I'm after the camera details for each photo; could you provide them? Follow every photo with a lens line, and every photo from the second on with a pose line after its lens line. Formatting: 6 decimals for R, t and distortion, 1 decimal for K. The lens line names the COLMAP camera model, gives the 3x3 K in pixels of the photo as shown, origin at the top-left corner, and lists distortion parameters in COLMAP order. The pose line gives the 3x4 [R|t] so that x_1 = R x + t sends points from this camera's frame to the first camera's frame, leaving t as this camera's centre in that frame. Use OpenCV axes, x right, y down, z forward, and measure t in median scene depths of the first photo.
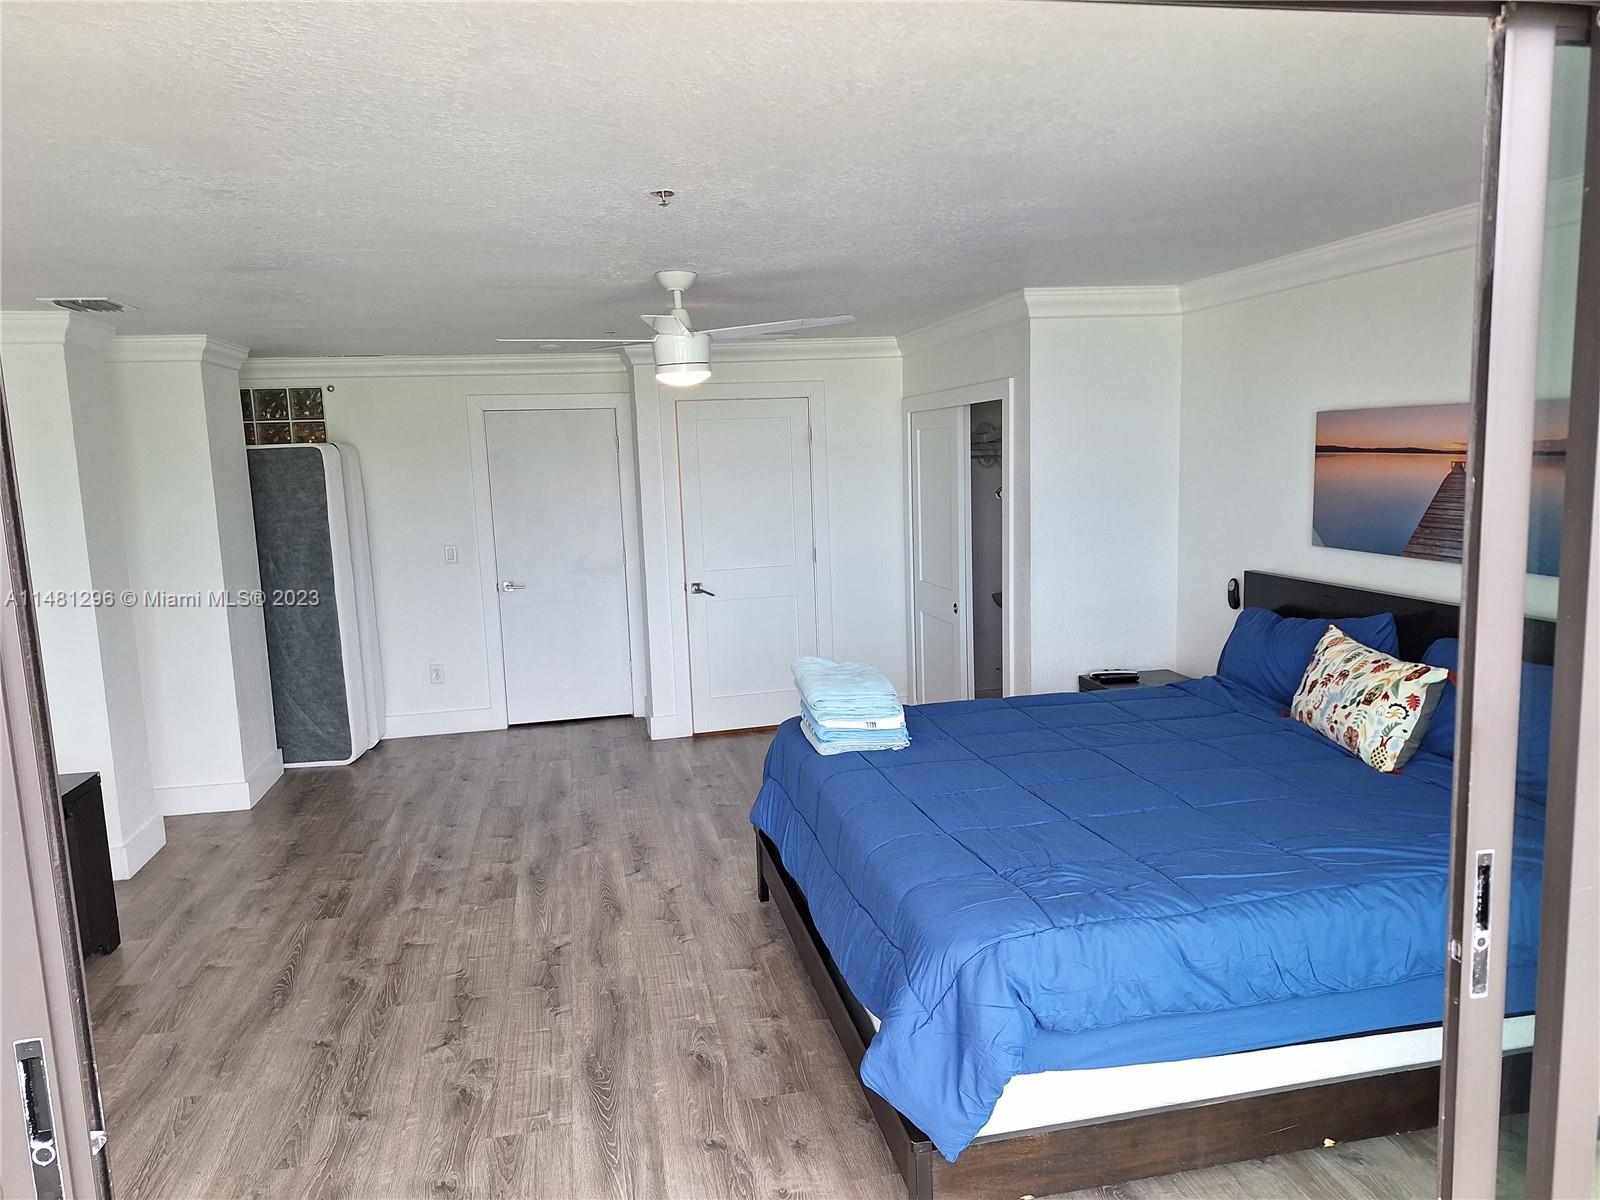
lens RADIAL K [[1127.2, 0, 791.5], [0, 1127.2, 599.6], [0, 0, 1]] dist [0.138091, -0.138830]
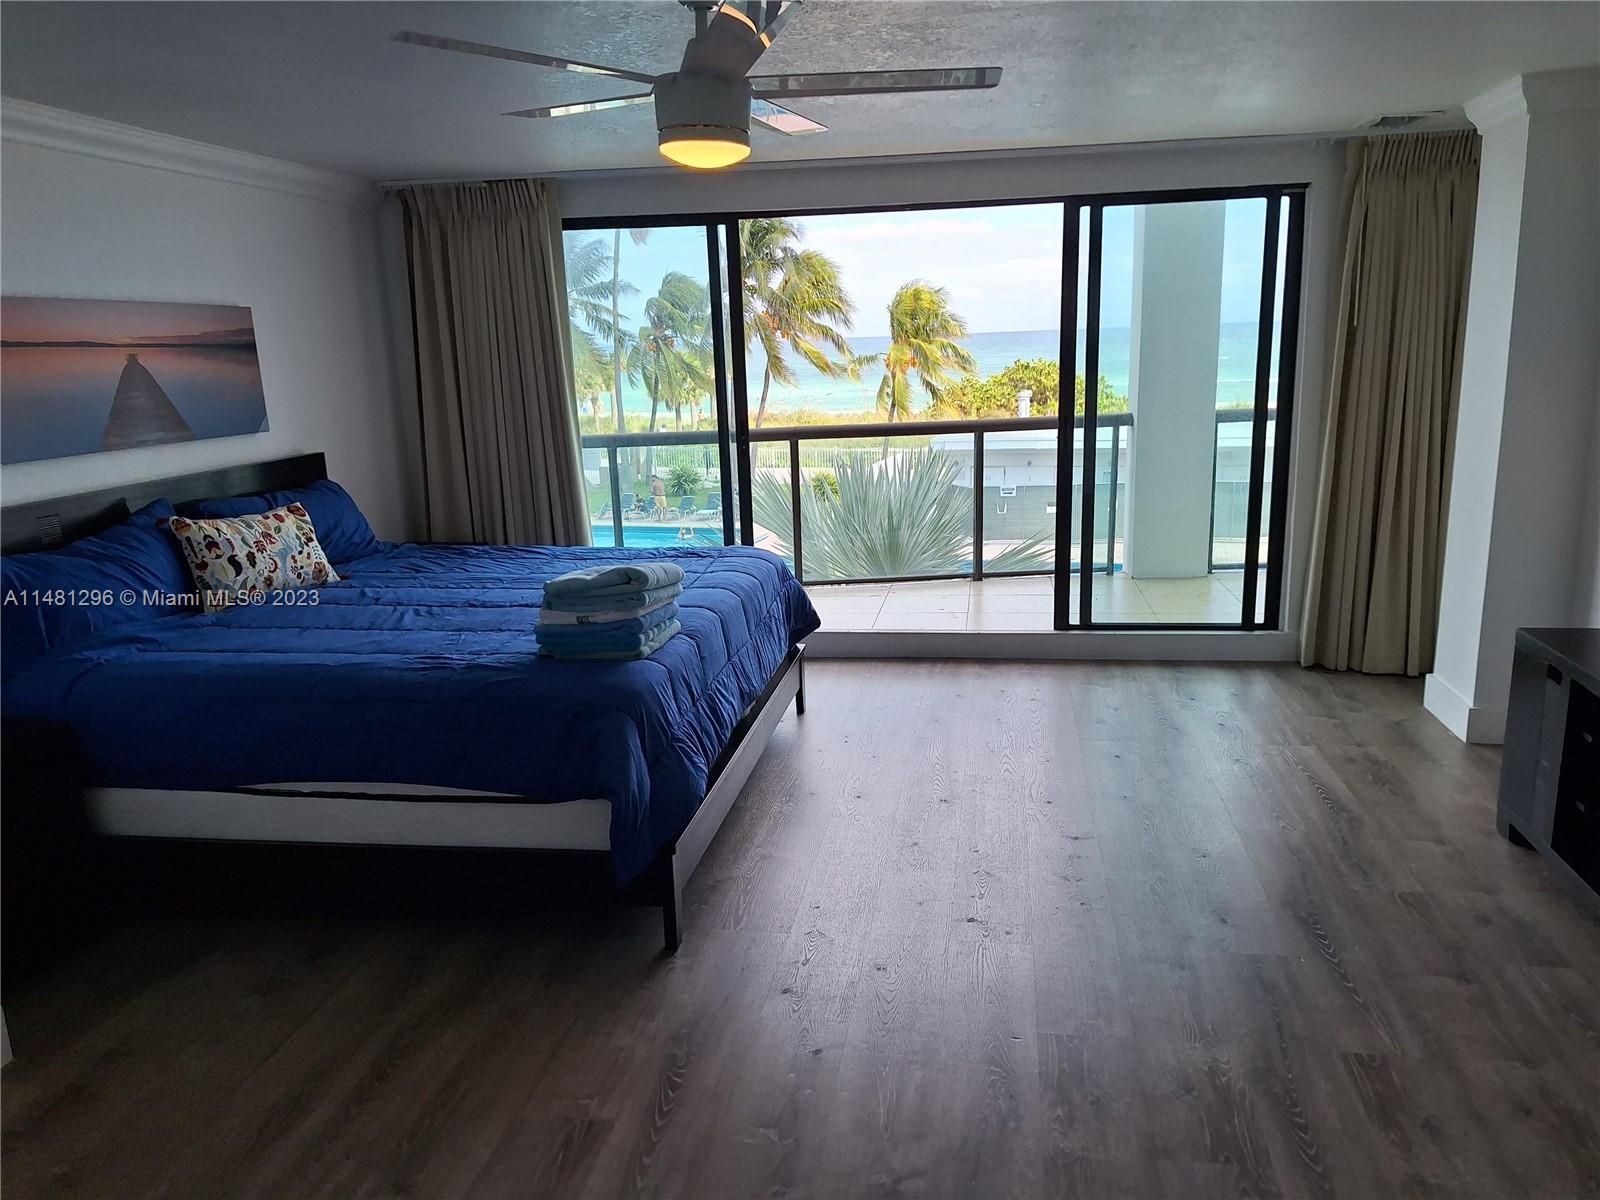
lens RADIAL K [[1127.2, 0, 791.5], [0, 1127.2, 599.6], [0, 0, 1]] dist [0.138091, -0.138830]
pose [[-0.931970, -0.006612, 0.362475, -0.398242], [0.122383, 0.935404, 0.331726, -0.180625], [-0.341254, 0.353520, -0.870959, 1.740608]]
